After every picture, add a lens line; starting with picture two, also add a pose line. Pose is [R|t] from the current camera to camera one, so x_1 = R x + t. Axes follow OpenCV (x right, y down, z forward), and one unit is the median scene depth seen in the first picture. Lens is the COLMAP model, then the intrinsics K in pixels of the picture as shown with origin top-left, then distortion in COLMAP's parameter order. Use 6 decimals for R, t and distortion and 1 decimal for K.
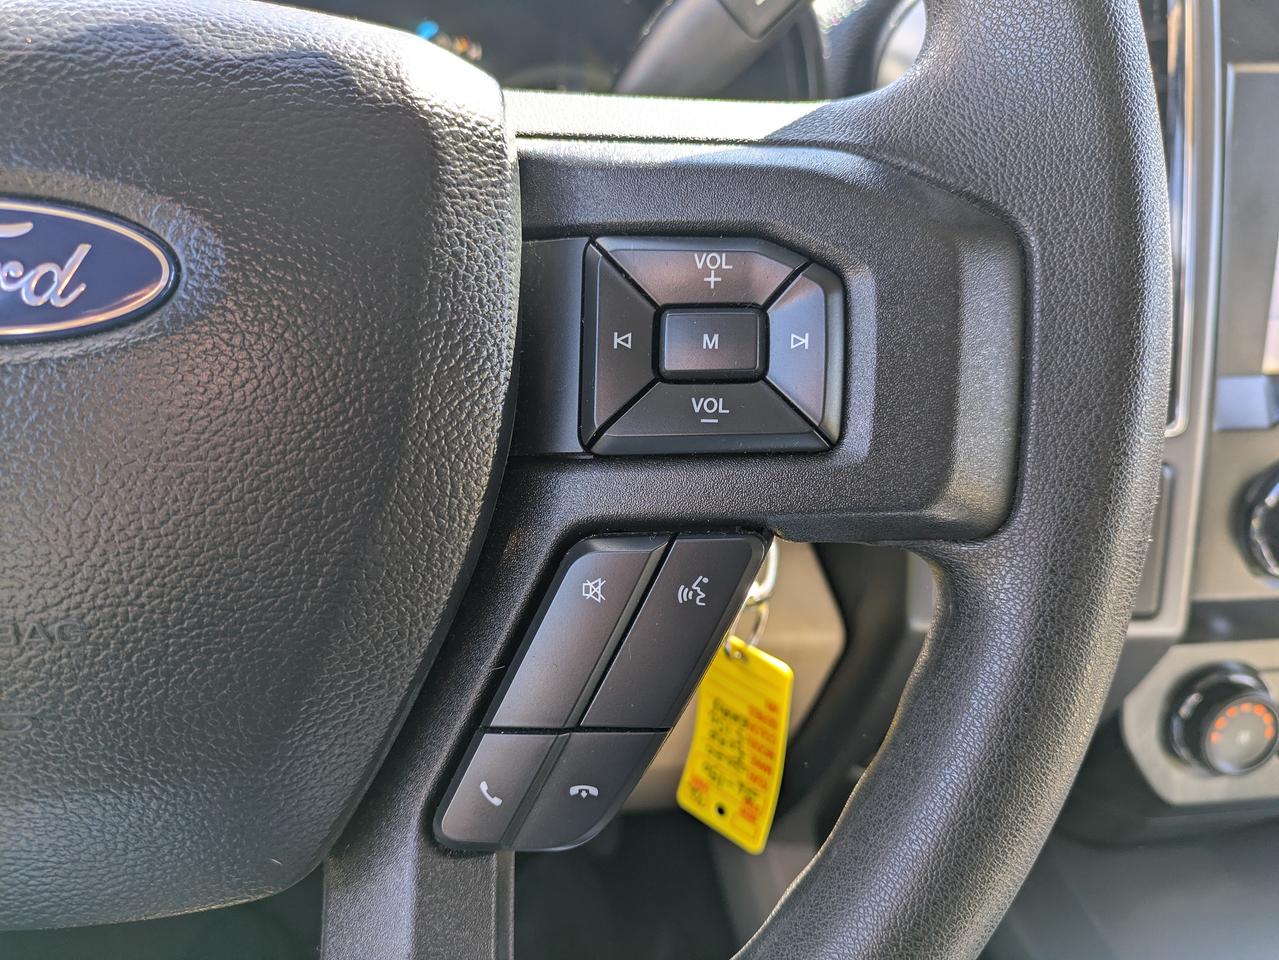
lens RADIAL K [[942.5, 0, 629.0], [0, 942.5, 478.0], [0, 0, 1]] dist [0.030707, -0.008419]
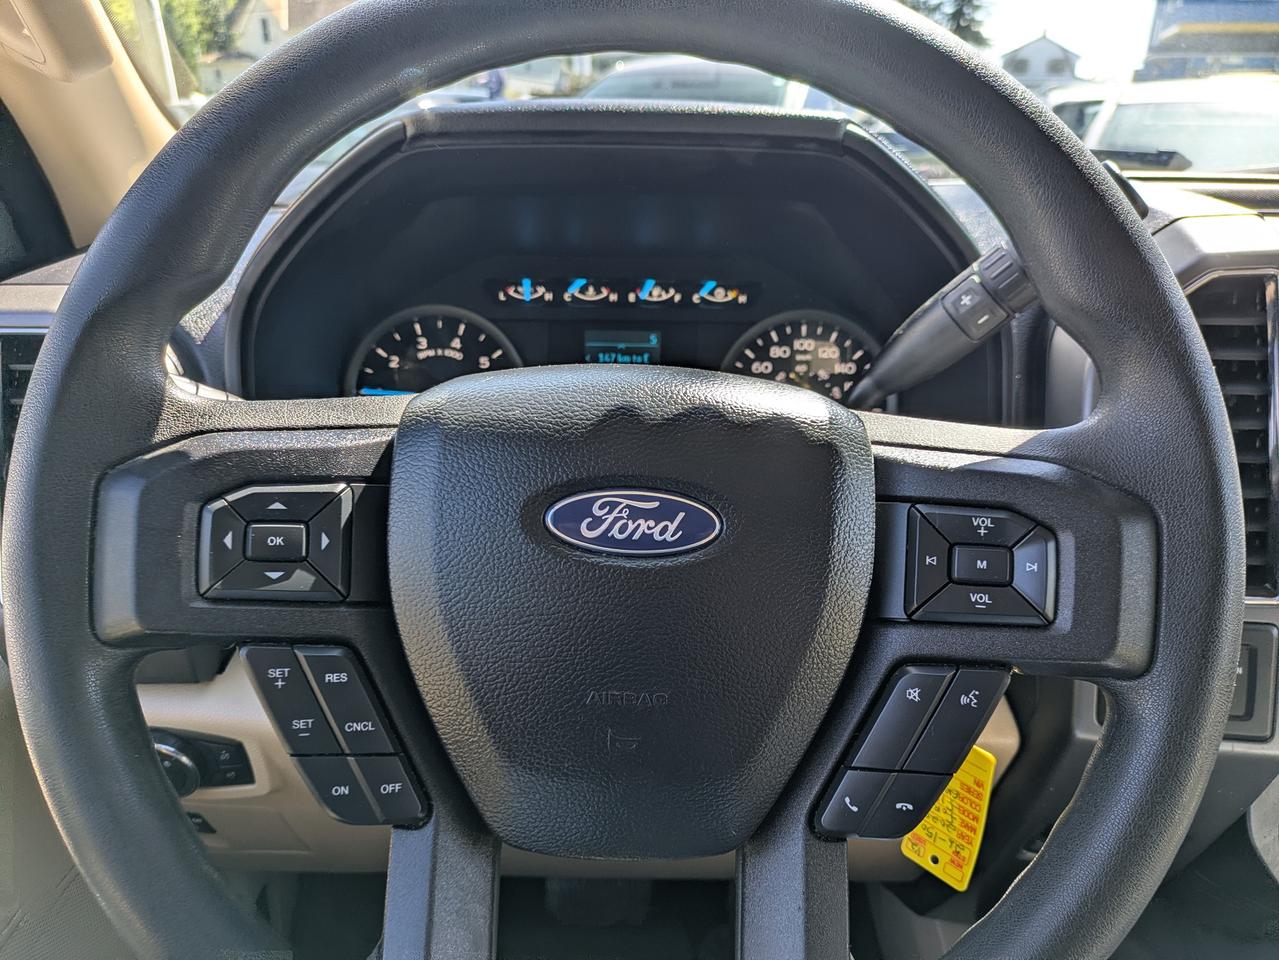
lens RADIAL K [[941.7, 0, 639.5], [0, 941.7, 480.0], [0, 0, 1]] dist [0.058709, -0.066690]
pose [[0.993039, 0.034494, -0.112625, -0.378719], [-0.045687, 0.994101, -0.098370, -0.093006], [0.108567, 0.102831, 0.988756, -0.951631]]
